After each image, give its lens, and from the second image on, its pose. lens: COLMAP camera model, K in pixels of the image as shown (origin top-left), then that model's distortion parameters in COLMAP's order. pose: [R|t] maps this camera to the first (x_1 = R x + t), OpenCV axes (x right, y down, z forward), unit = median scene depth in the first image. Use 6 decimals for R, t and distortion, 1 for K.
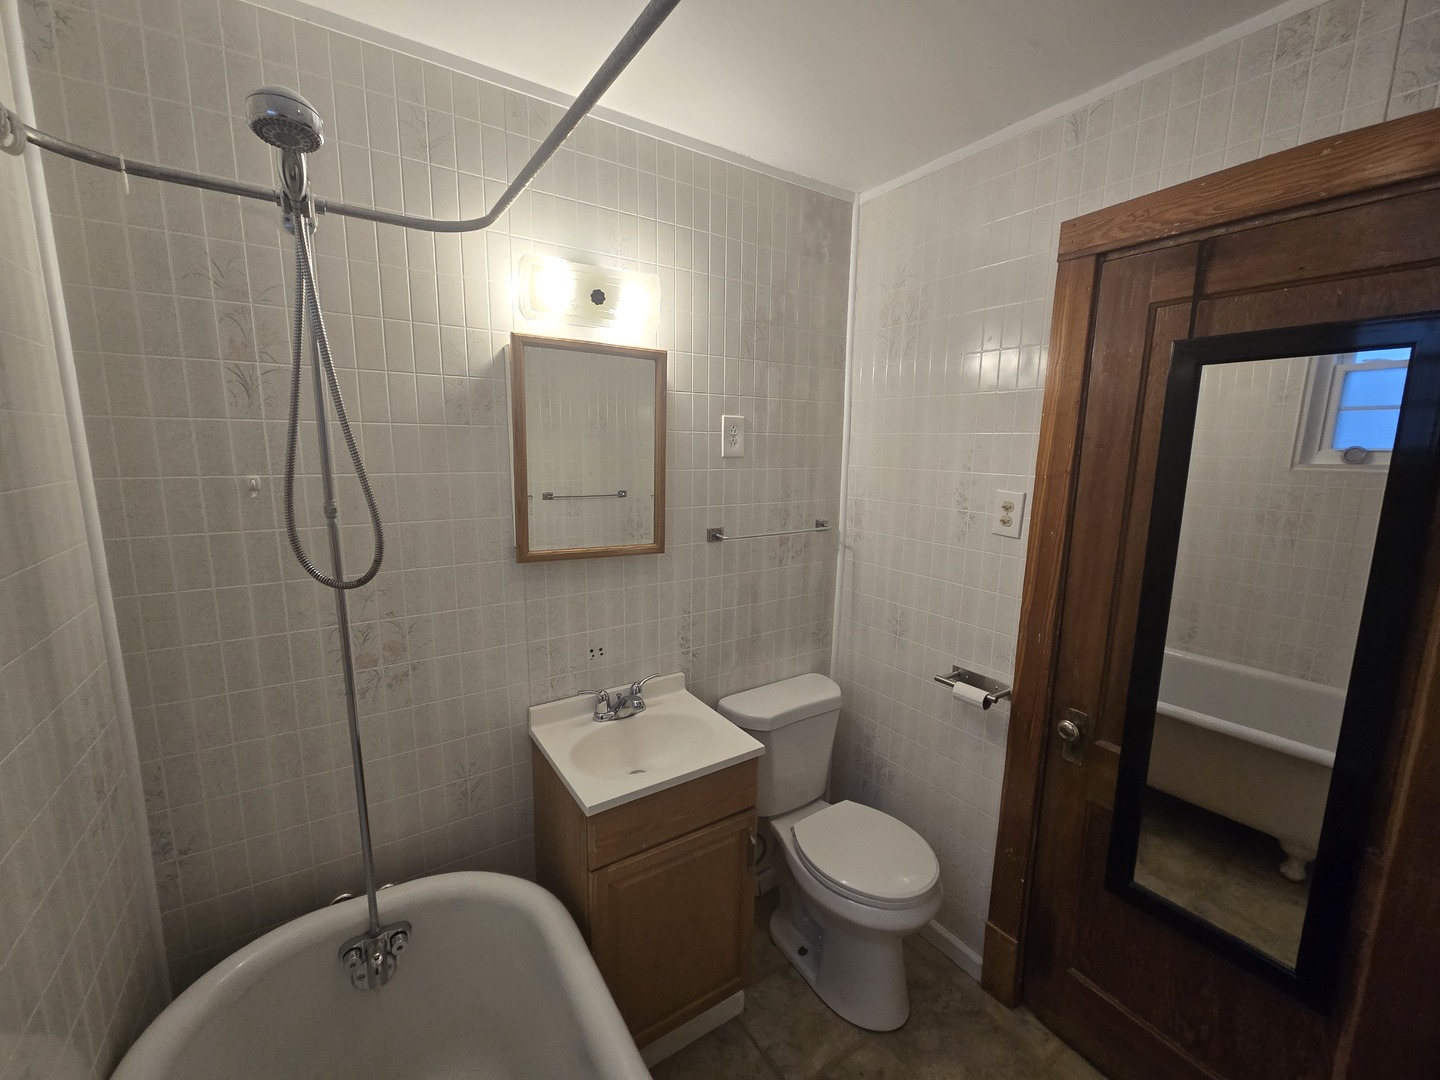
lens RADIAL K [[588.7, 0, 731.7], [0, 588.7, 538.8], [0, 0, 1]] dist [-0.002734, 0.001689]
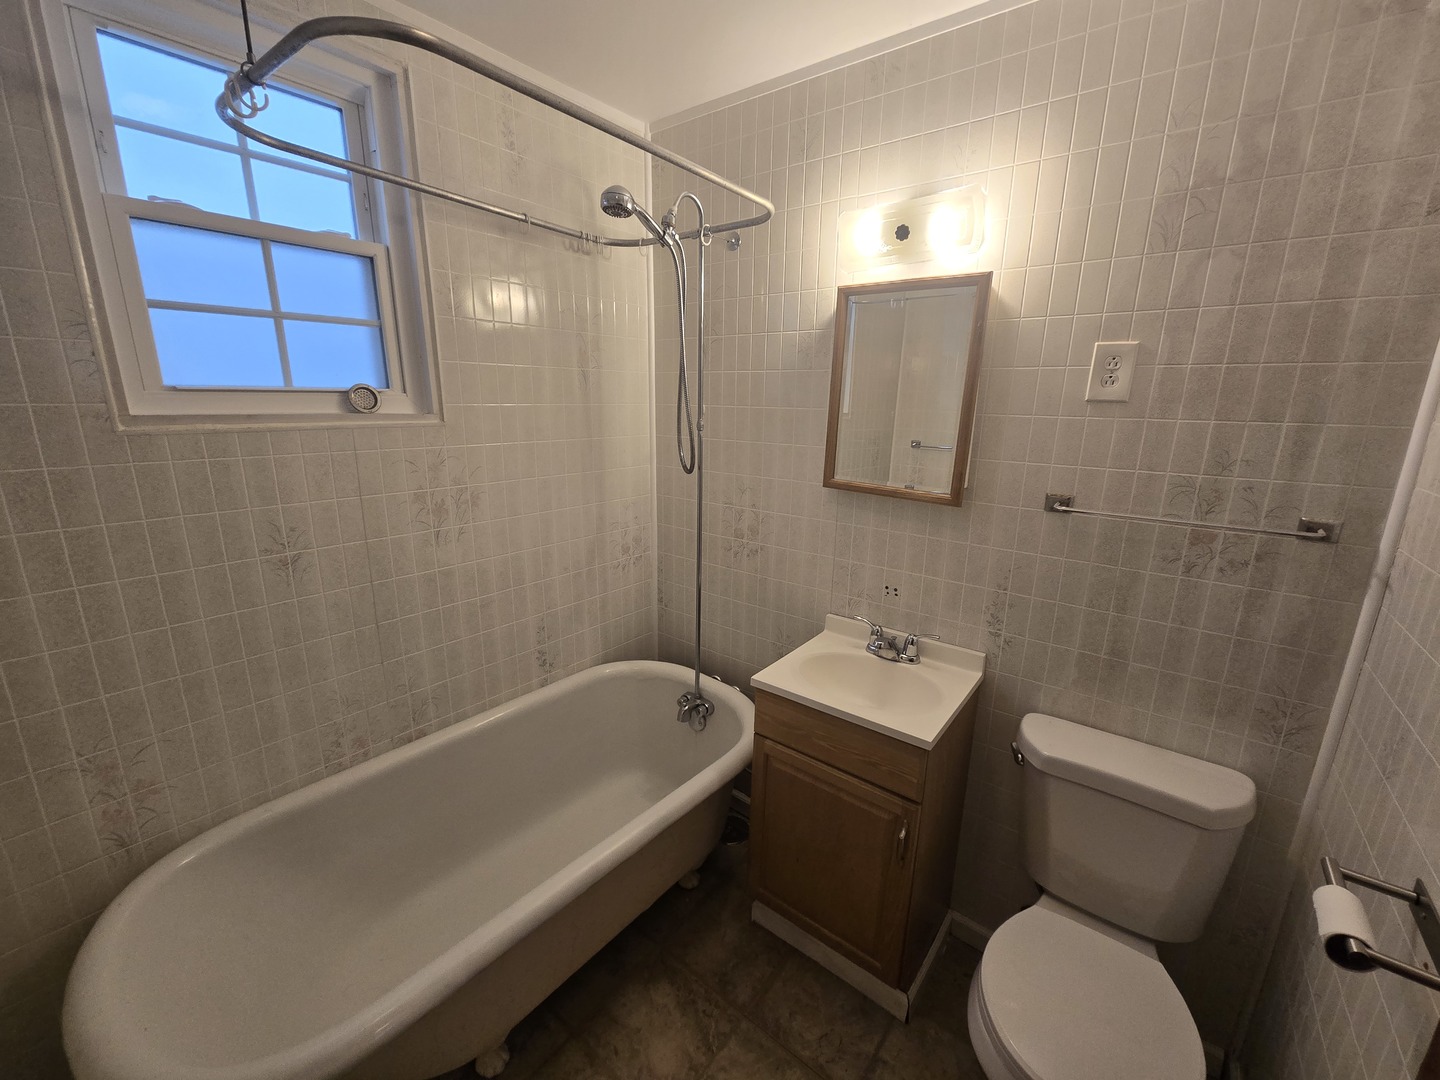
lens RADIAL K [[588.7, 0, 729.4], [0, 588.7, 541.3], [0, 0, 1]] dist [-0.002734, 0.001689]
pose [[0.317990, 0.217027, -0.922920, 0.577418], [-0.165023, 0.971258, 0.171536, -0.020297], [0.933622, 0.097756, 0.344665, 0.350957]]
